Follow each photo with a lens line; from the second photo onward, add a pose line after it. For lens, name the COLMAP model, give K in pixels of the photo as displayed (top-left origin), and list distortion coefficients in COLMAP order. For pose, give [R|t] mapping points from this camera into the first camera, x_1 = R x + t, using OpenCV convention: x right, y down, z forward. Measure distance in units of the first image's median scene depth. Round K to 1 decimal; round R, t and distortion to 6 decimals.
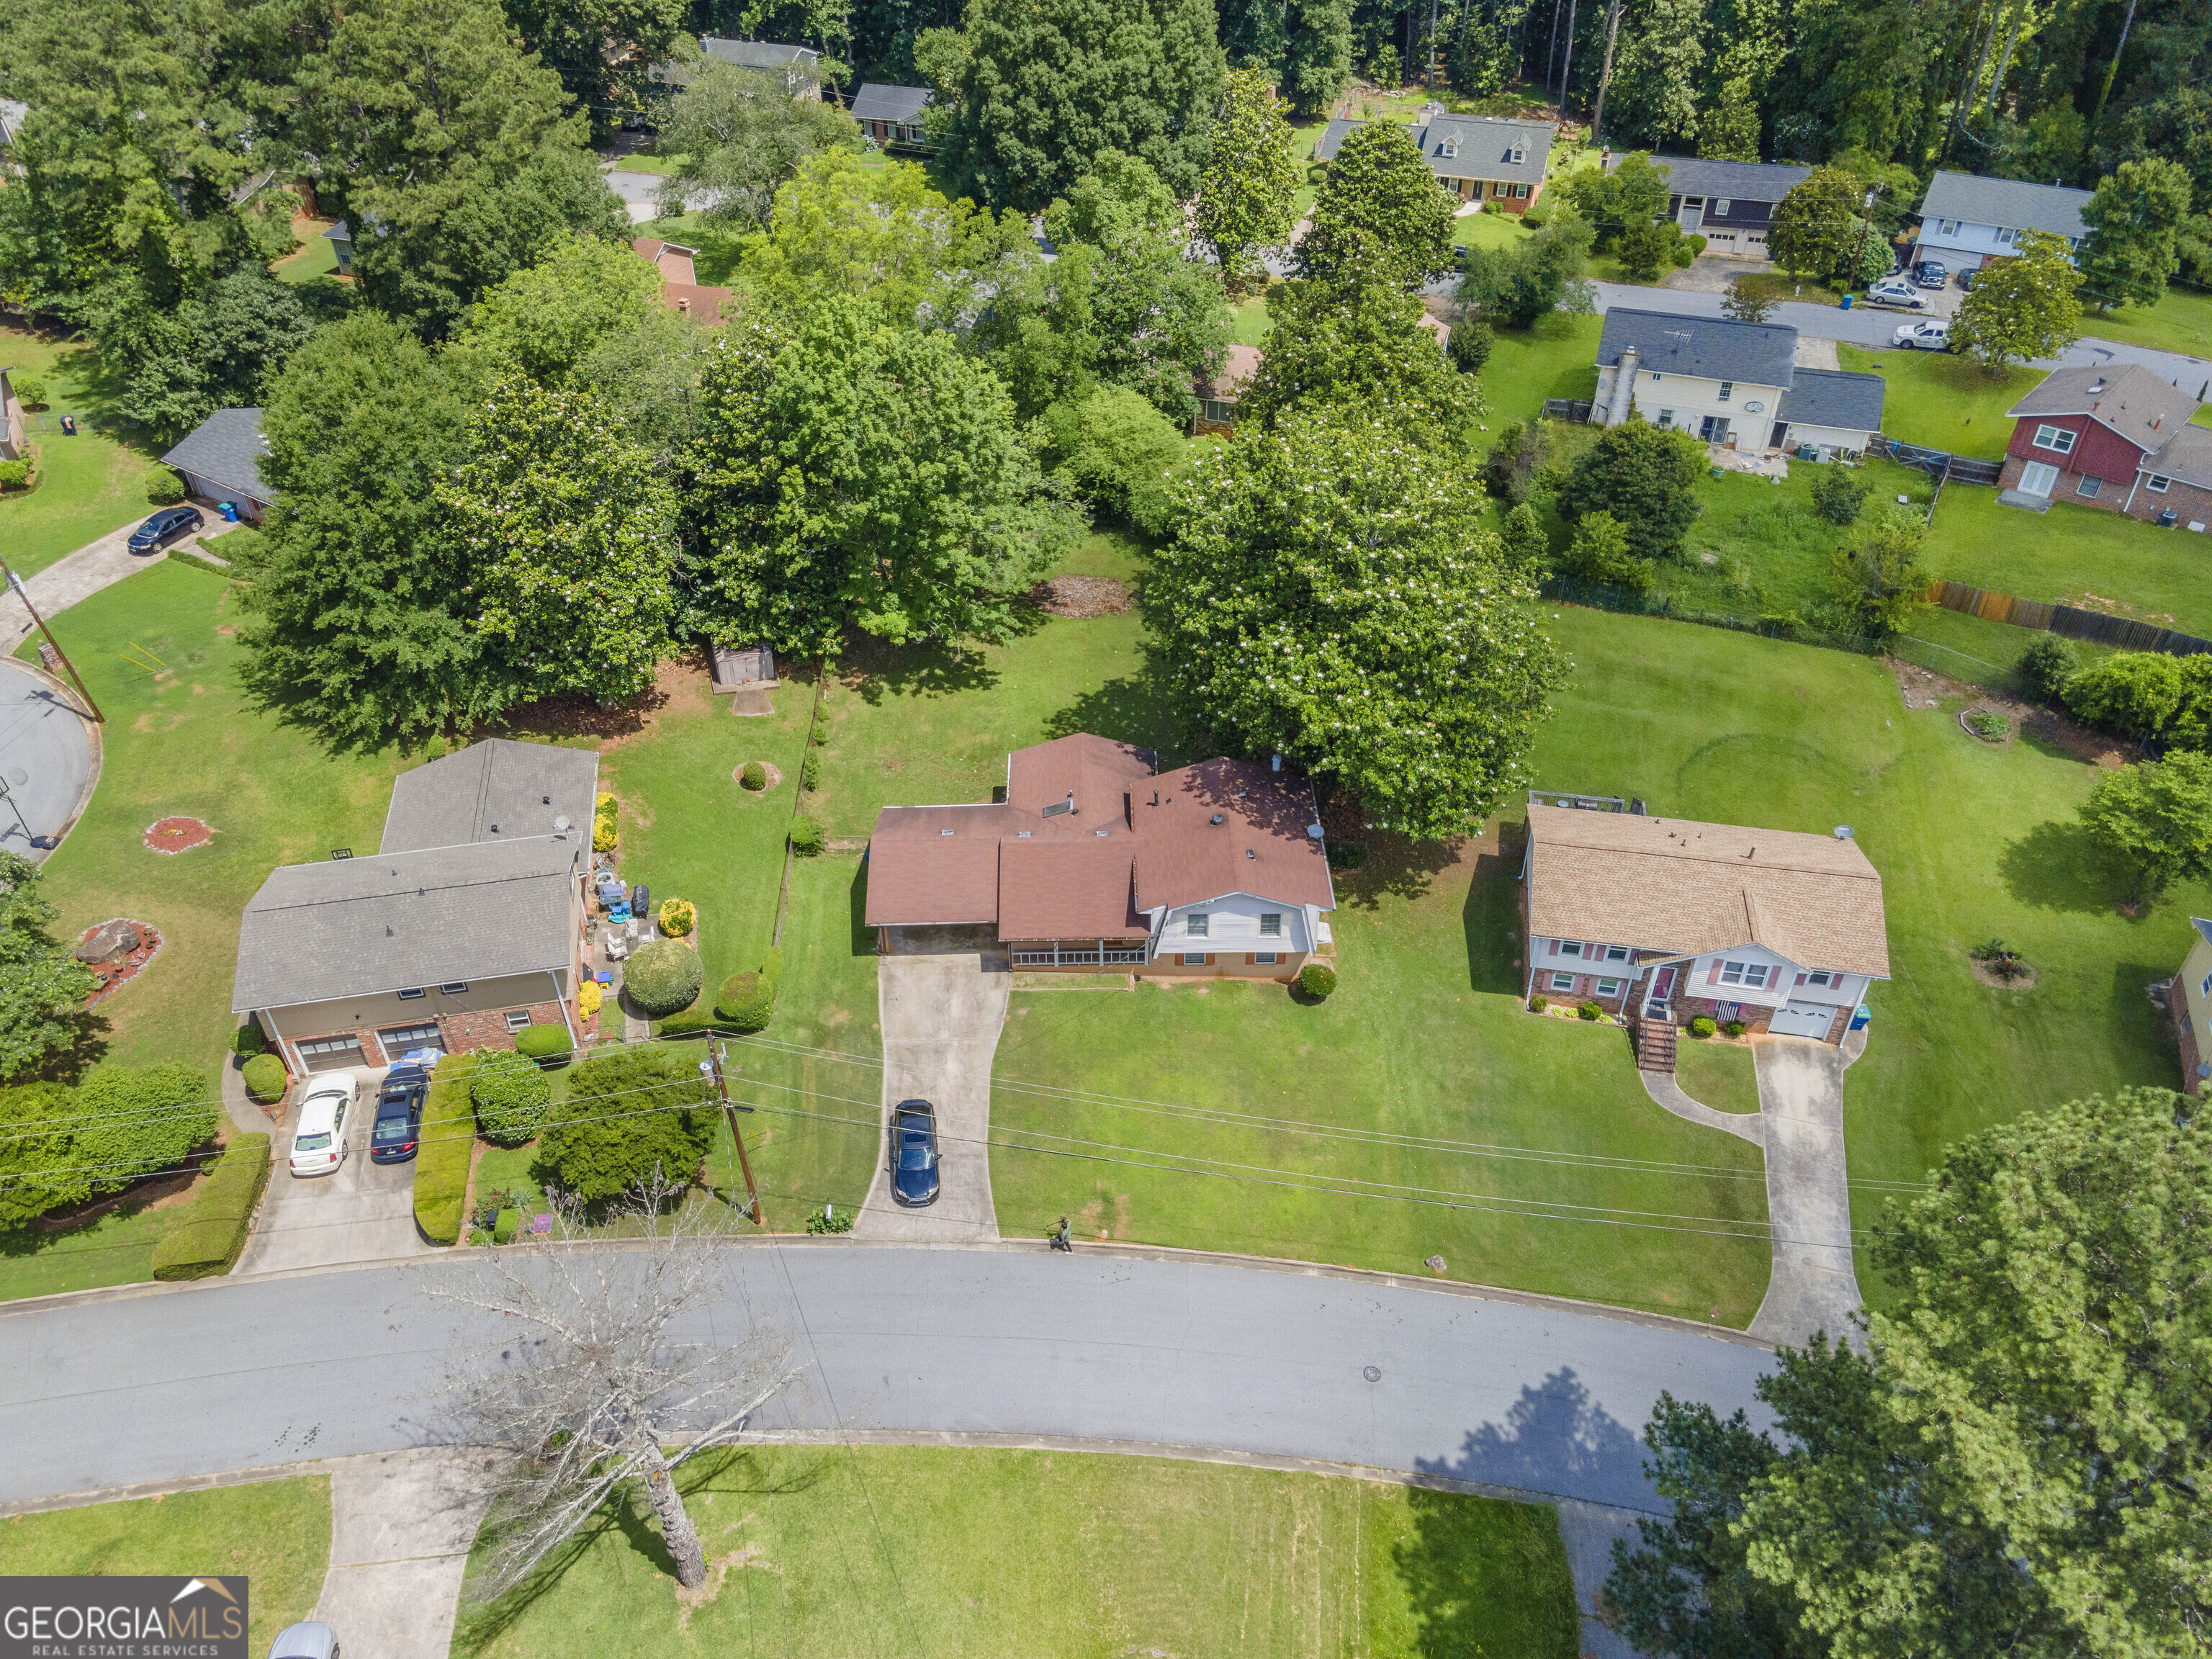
lens RADIAL K [[1619.8, 0, 1106.0], [0, 1619.8, 829.5], [0, 0, 1]] dist [0.011102, 0.048323]
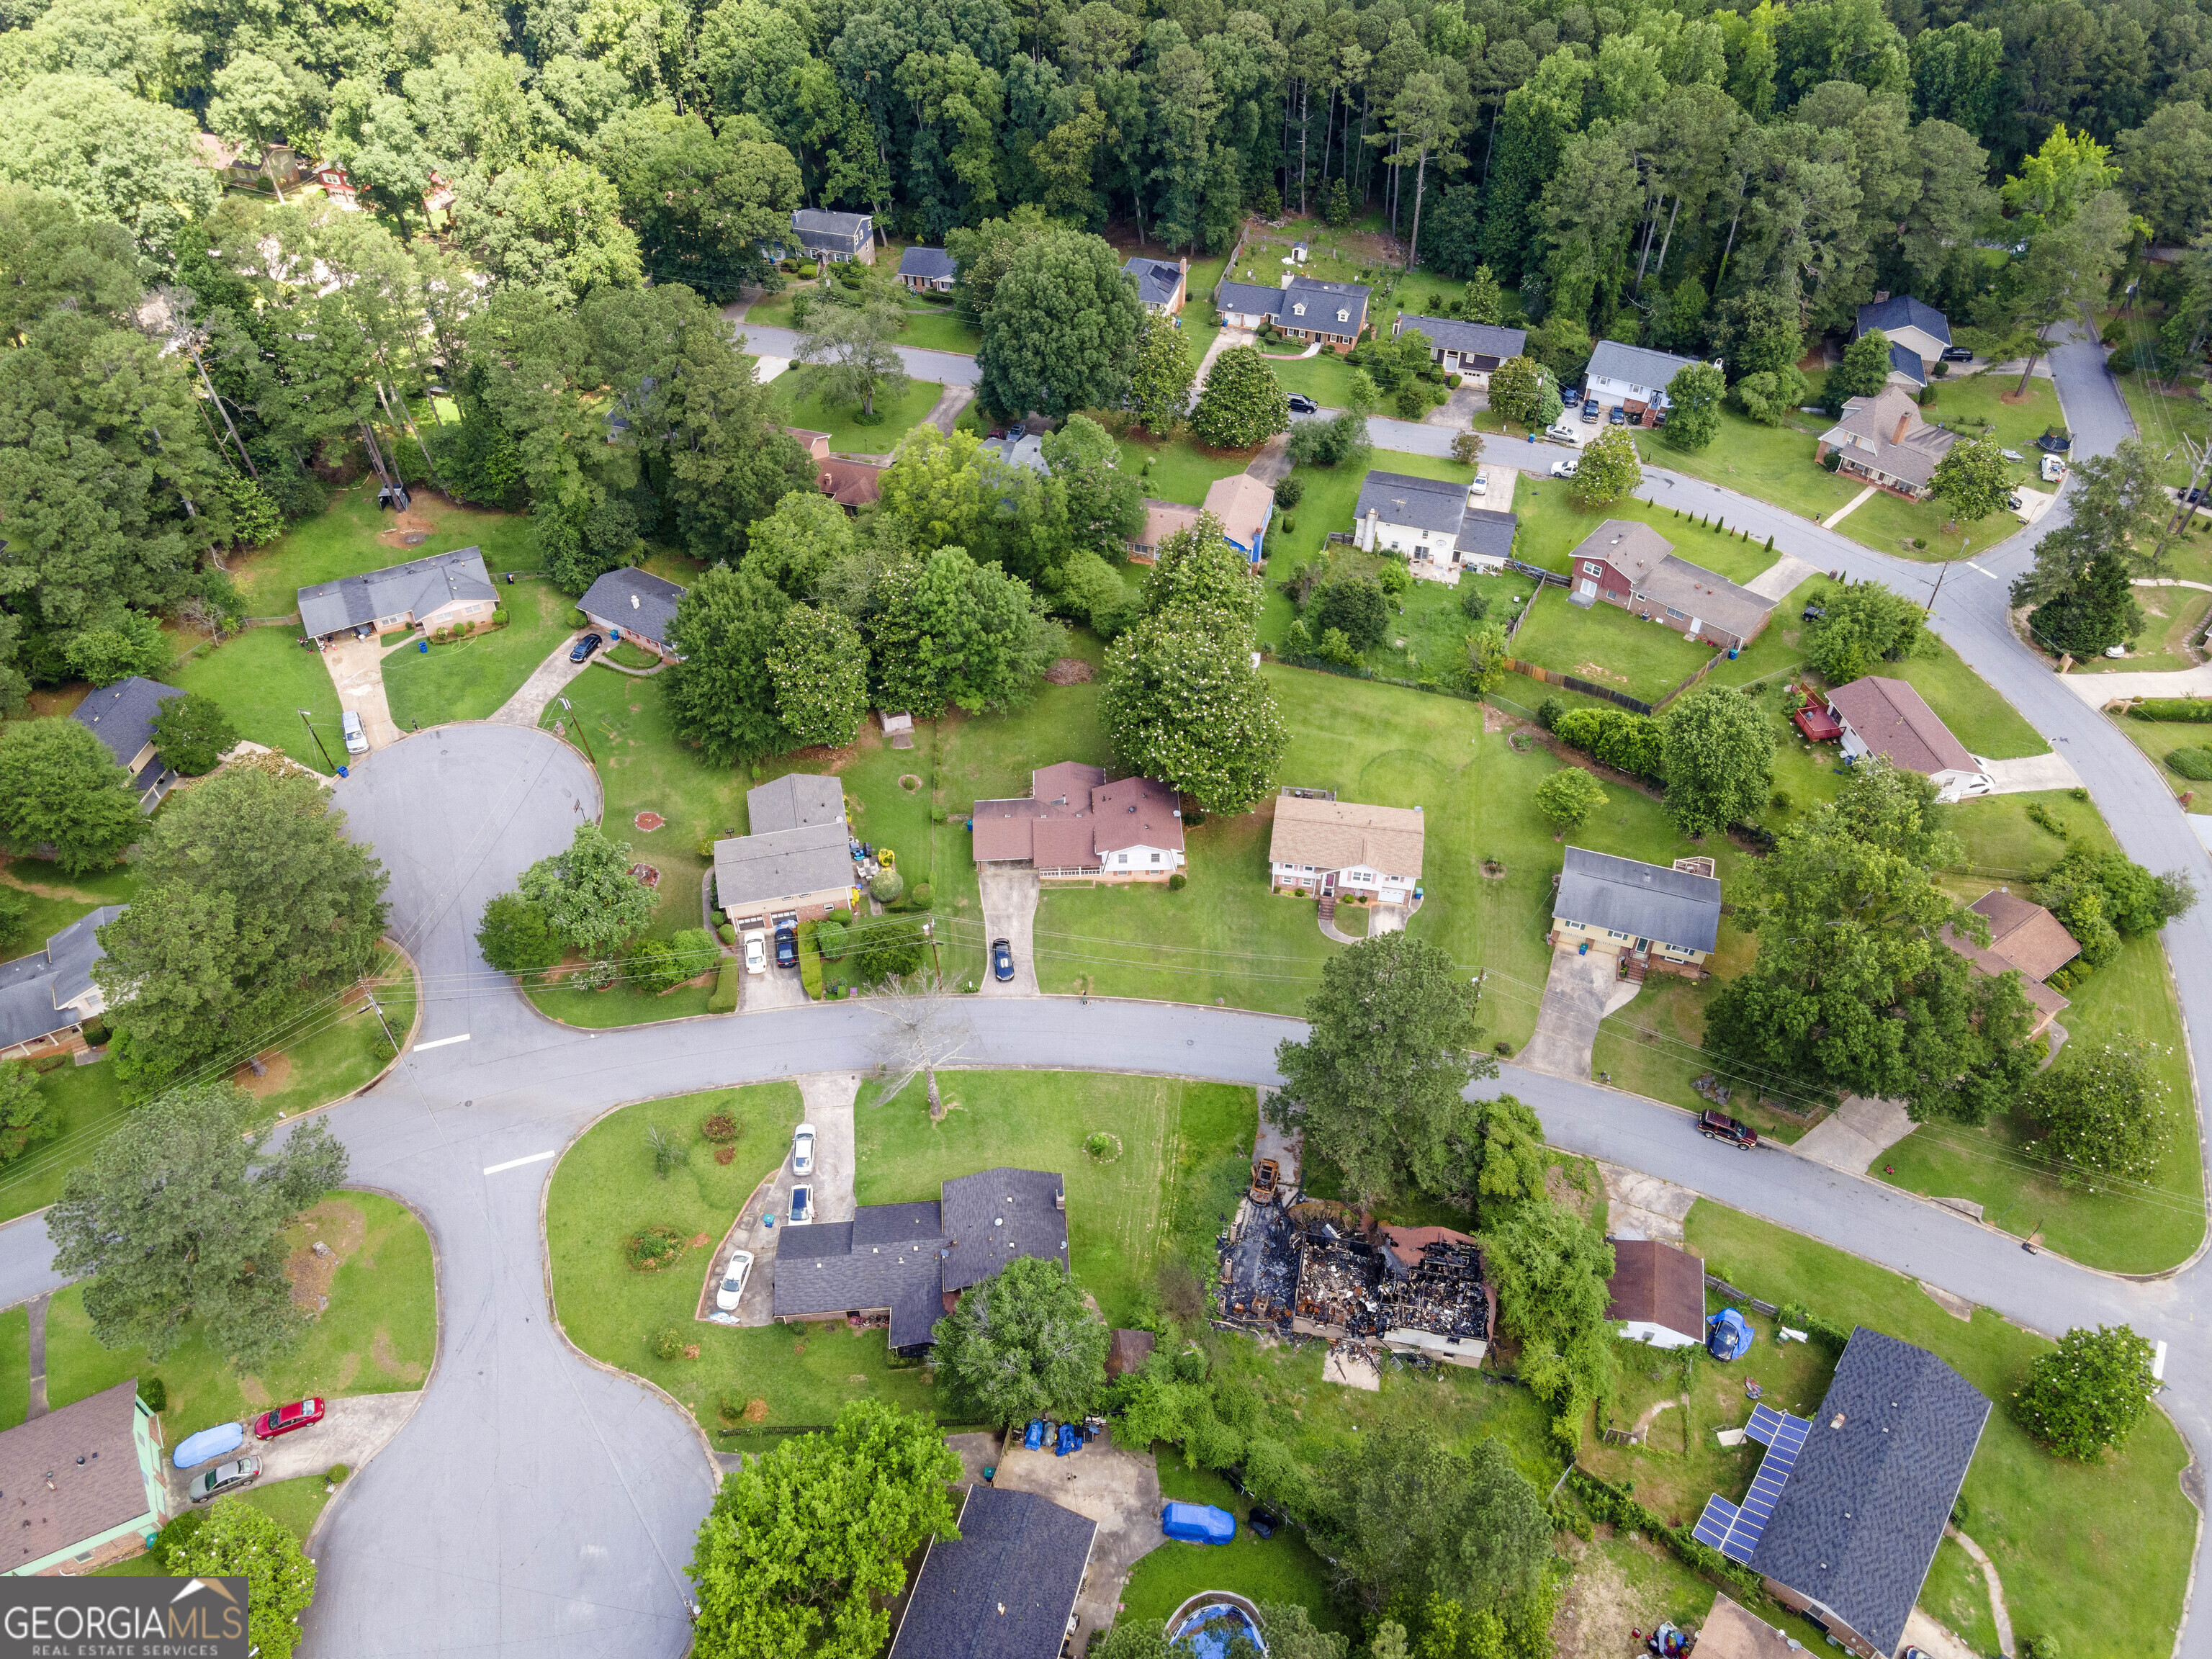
lens RADIAL K [[1619.8, 0, 1106.0], [0, 1619.8, 829.5], [0, 0, 1]] dist [0.011102, 0.048323]
pose [[0.999761, -0.017470, 0.013122, 0.004622], [0.015962, 0.994093, 0.107355, -0.220028], [-0.014920, -0.107120, 0.994134, -1.208628]]
